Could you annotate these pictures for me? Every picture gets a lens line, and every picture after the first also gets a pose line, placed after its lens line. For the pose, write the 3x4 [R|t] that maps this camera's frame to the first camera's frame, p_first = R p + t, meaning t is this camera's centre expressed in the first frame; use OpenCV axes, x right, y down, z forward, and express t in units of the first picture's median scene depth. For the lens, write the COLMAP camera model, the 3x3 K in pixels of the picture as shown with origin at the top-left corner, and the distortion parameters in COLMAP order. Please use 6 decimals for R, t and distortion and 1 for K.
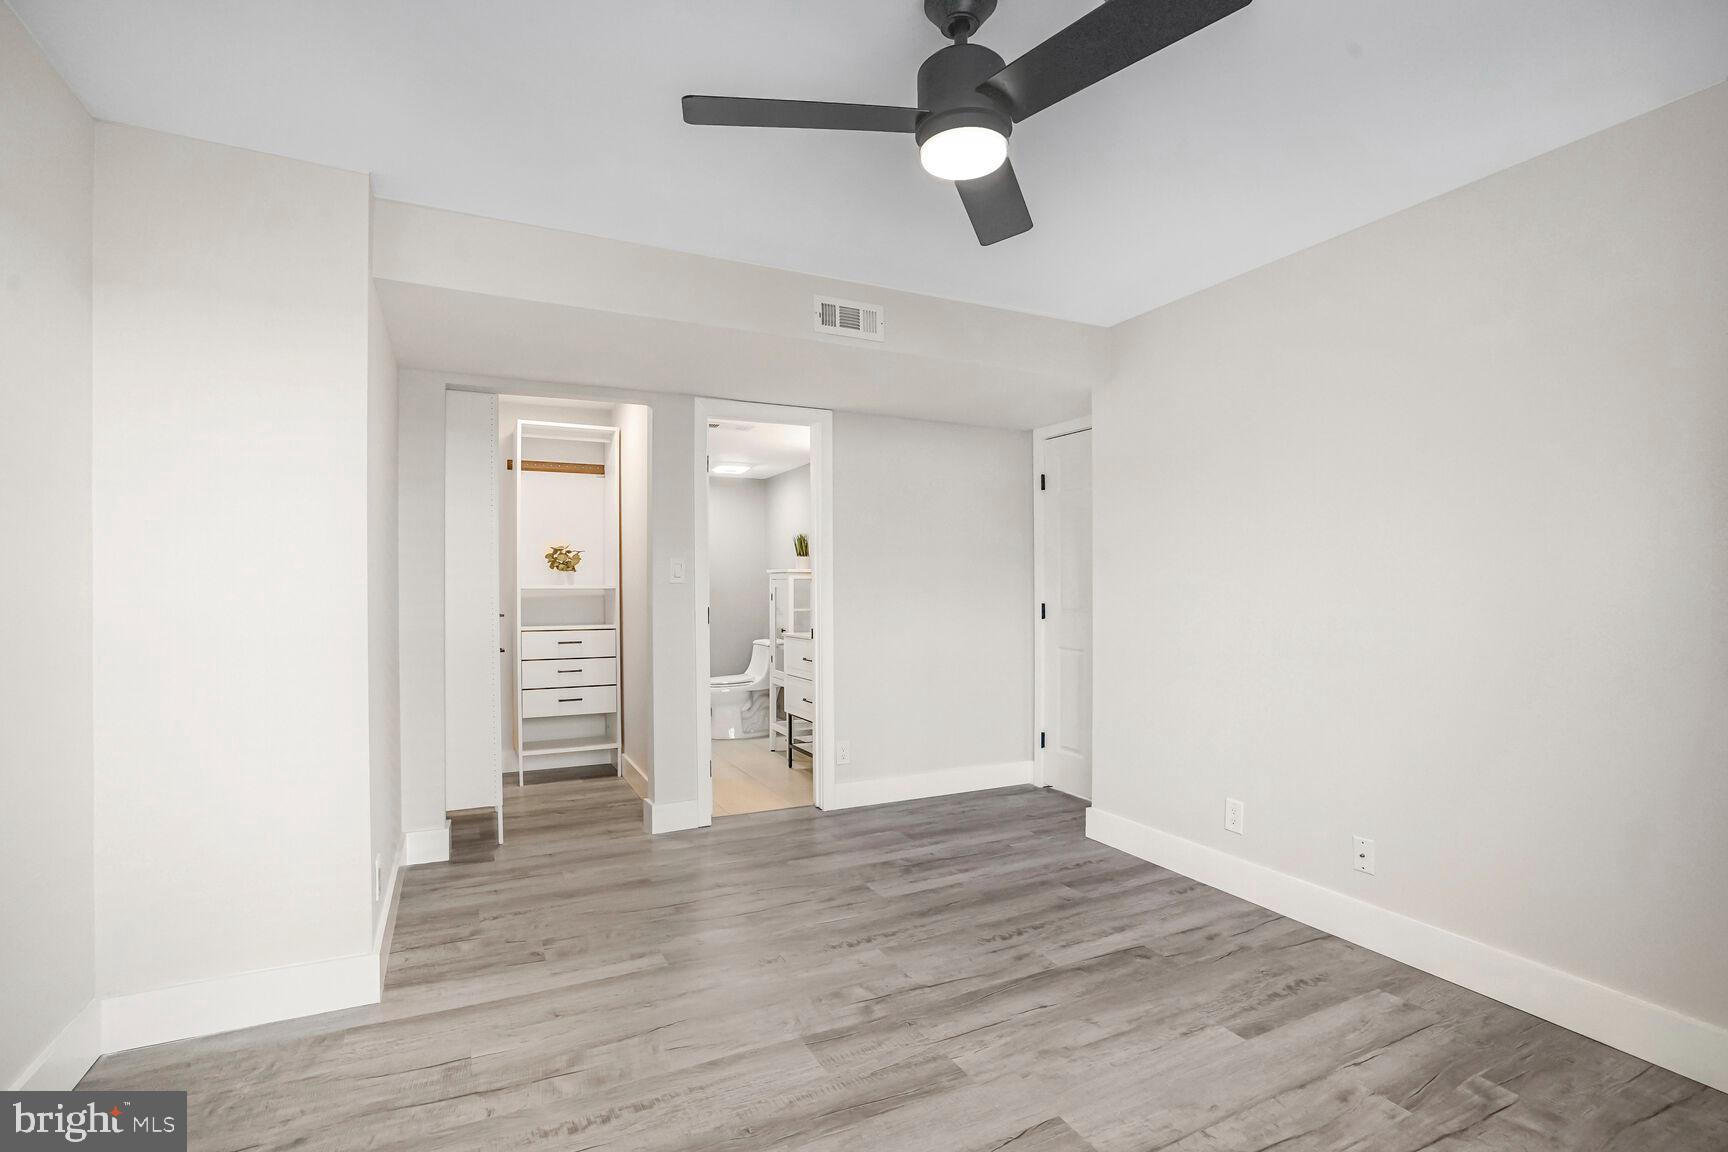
lens RADIAL K [[795.8, 0, 852.7], [0, 795.8, 582.7], [0, 0, 1]] dist [-0.059845, 0.021596]
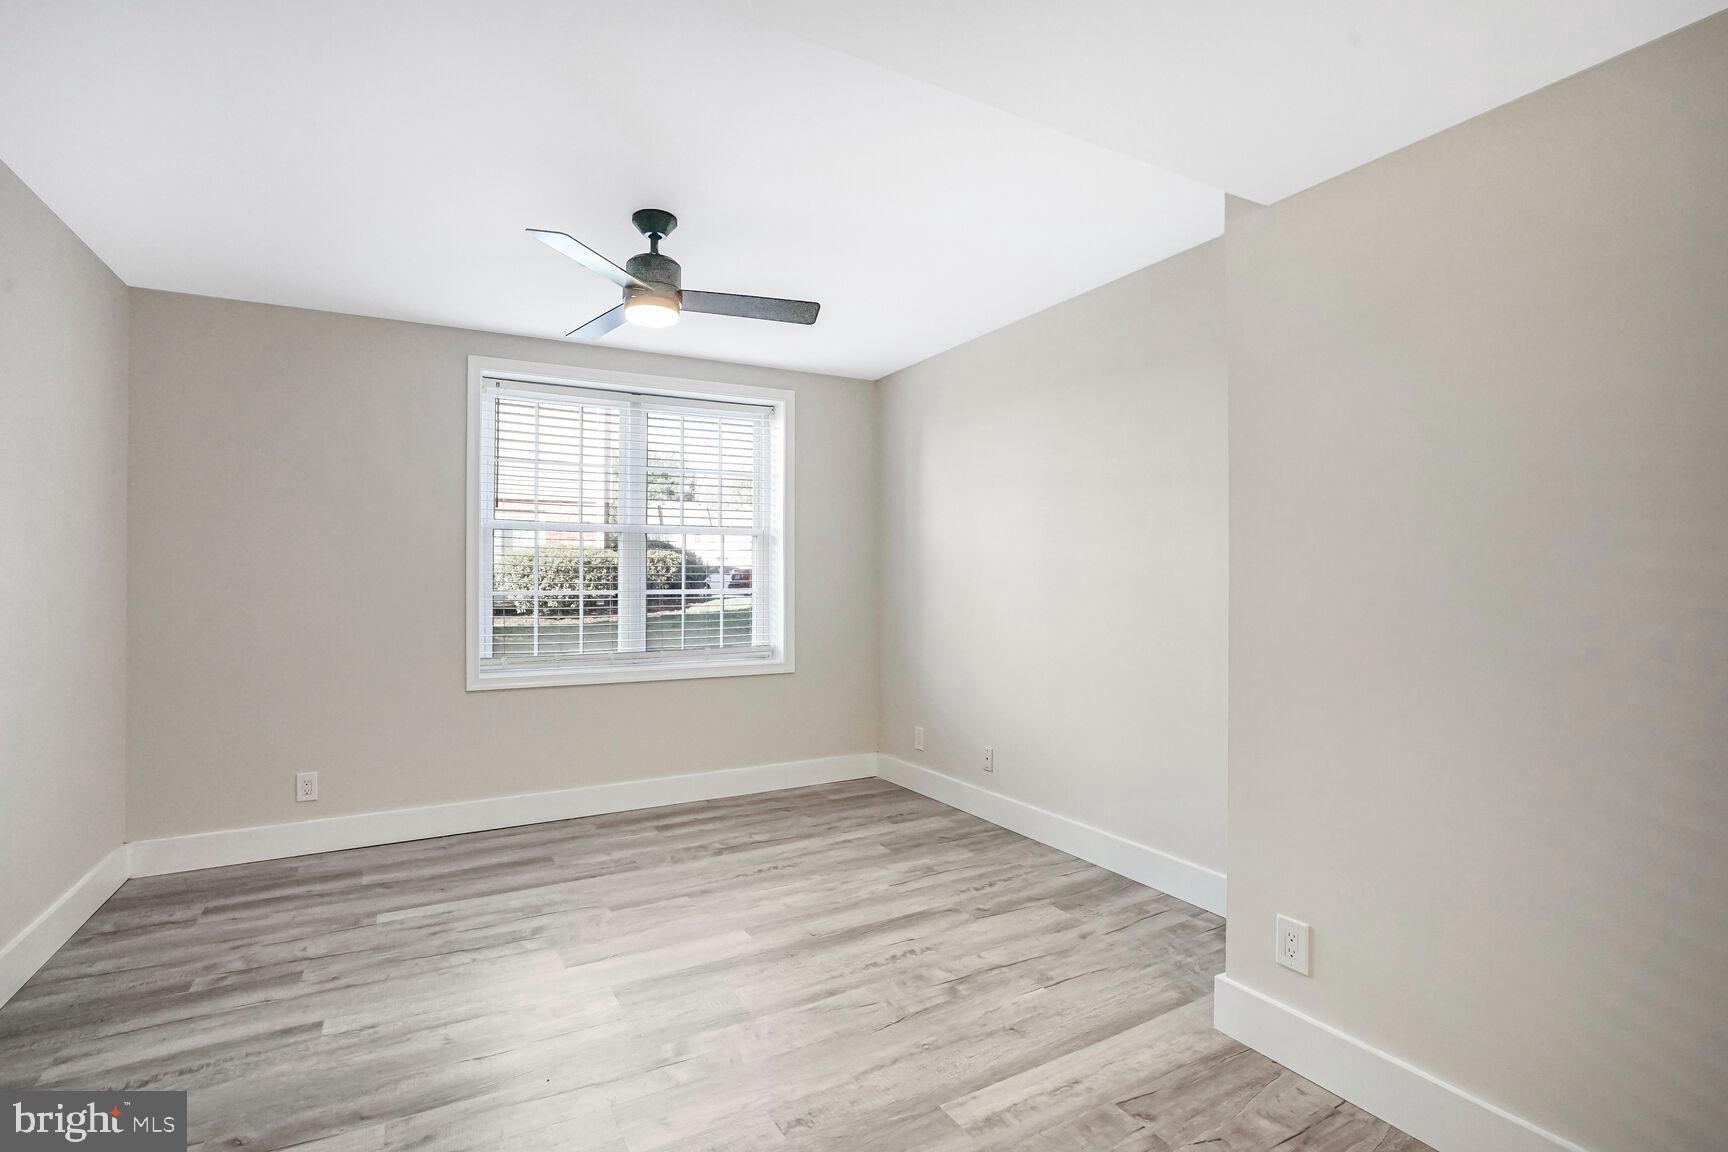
lens RADIAL K [[804.0, 0, 853.8], [0, 804.0, 574.0], [0, 0, 1]] dist [-0.069609, 0.031910]
pose [[-0.998574, 0.005703, -0.053087, -0.140934], [0.006151, 0.999947, -0.008297, 0.006197], [0.053037, -0.008612, -0.998555, 1.986130]]
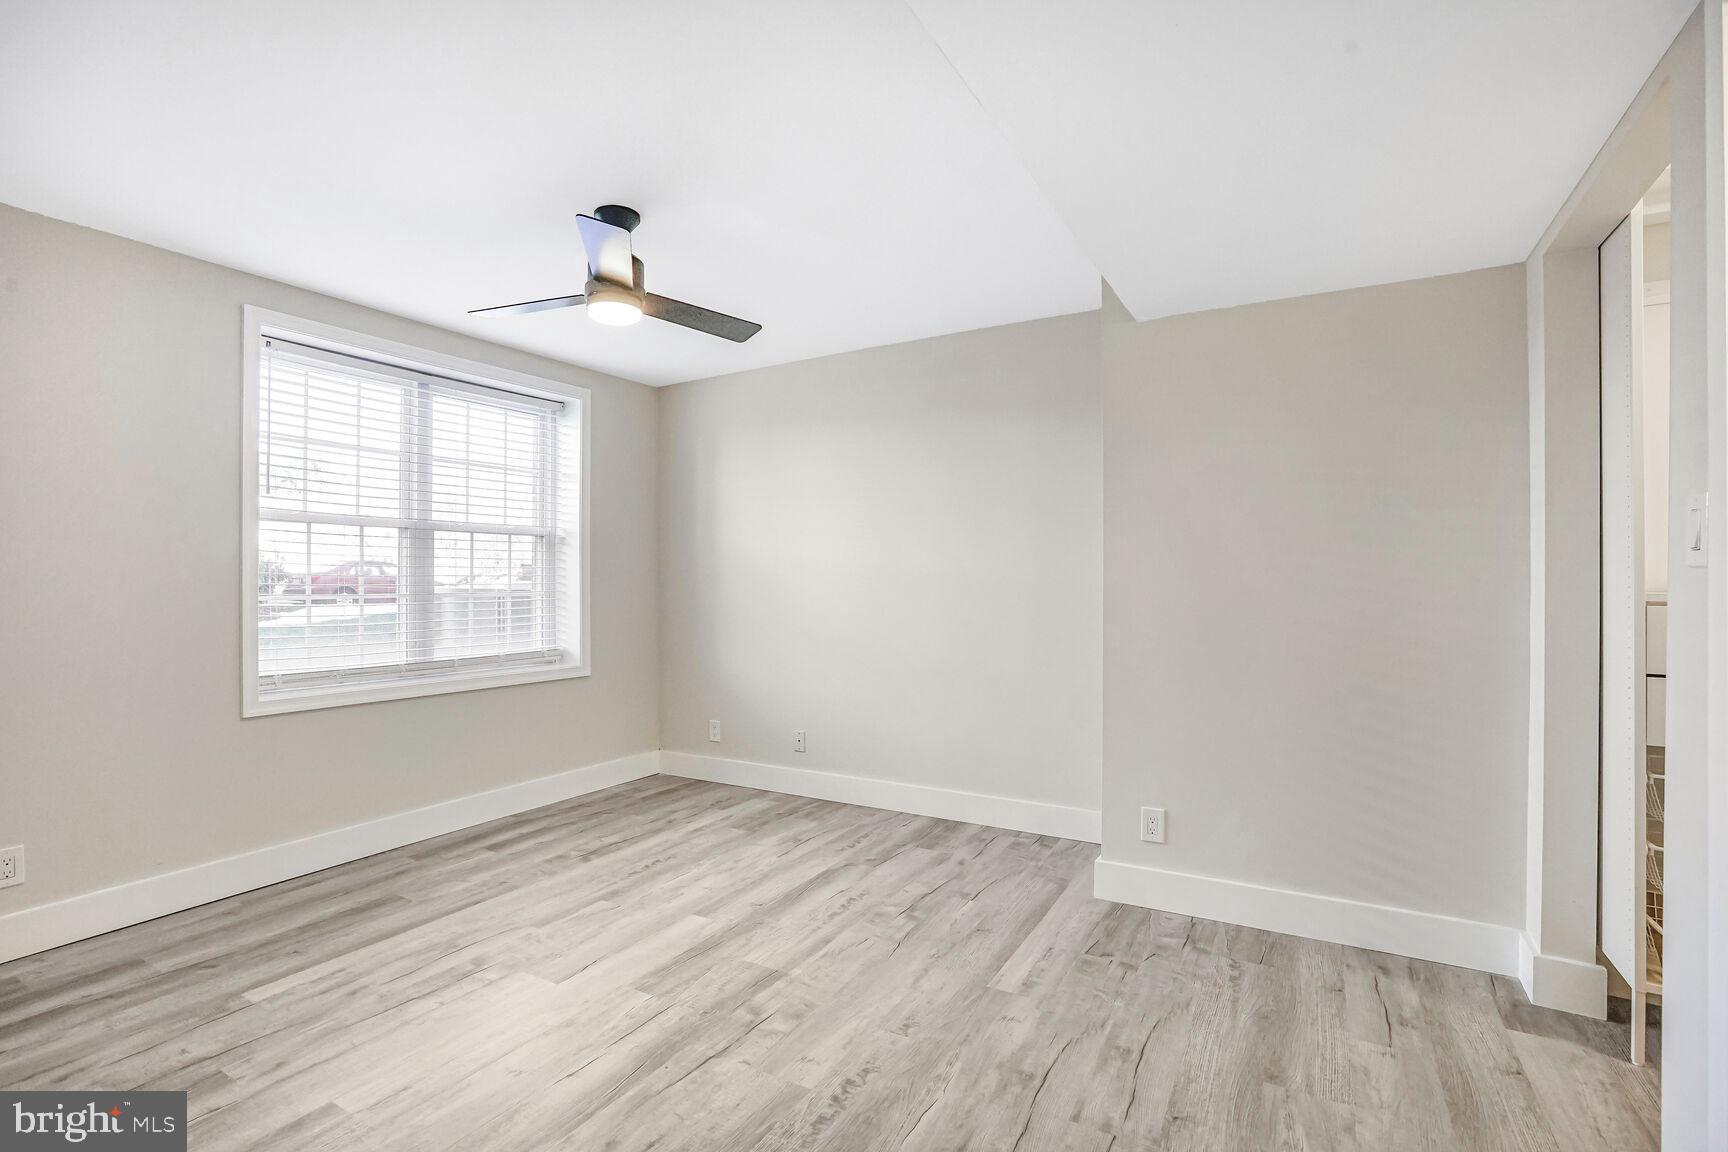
lens RADIAL K [[795.8, 0, 852.7], [0, 795.8, 582.7], [0, 0, 1]] dist [-0.059845, 0.021596]
pose [[-0.836291, 0.005665, -0.548256, 0.465897], [0.006527, 0.999979, 0.000375, 0.009398], [0.548247, -0.003265, -0.836310, 1.954553]]
